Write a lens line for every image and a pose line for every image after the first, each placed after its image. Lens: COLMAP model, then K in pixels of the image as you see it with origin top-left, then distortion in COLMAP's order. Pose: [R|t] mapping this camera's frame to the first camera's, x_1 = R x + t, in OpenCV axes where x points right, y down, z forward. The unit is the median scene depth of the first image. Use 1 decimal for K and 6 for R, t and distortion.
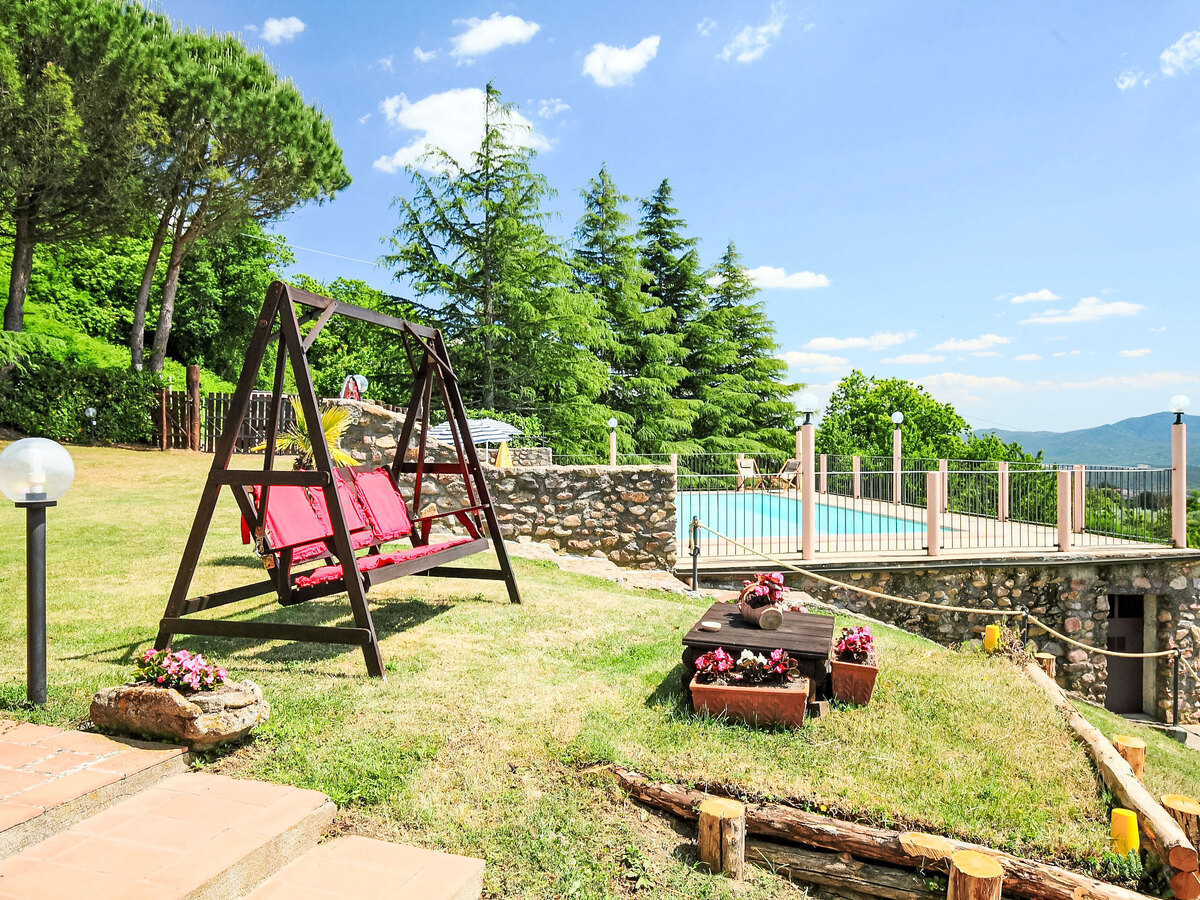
lens RADIAL K [[884.2, 0, 614.3], [0, 884.2, 448.8], [0, 0, 1]] dist [-0.008307, -0.006213]
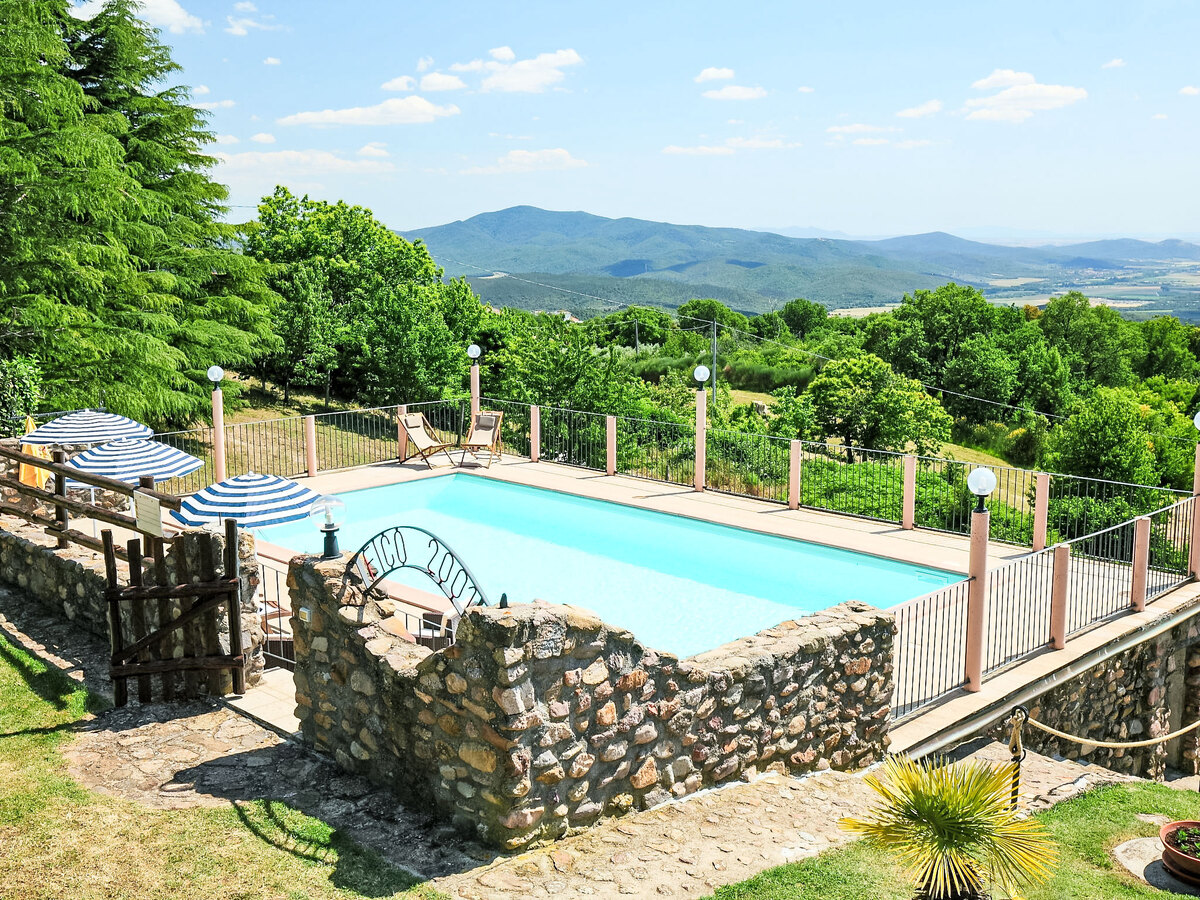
lens RADIAL K [[1266.7, 0, 614.7], [0, 1266.7, 449.5], [0, 0, 1]] dist [0.029972, 0.027759]
pose [[0.810523, -0.093961, 0.578120, -0.657697], [0.005699, 0.988267, 0.152633, -0.251594], [-0.585678, -0.120418, 0.801549, 0.368872]]
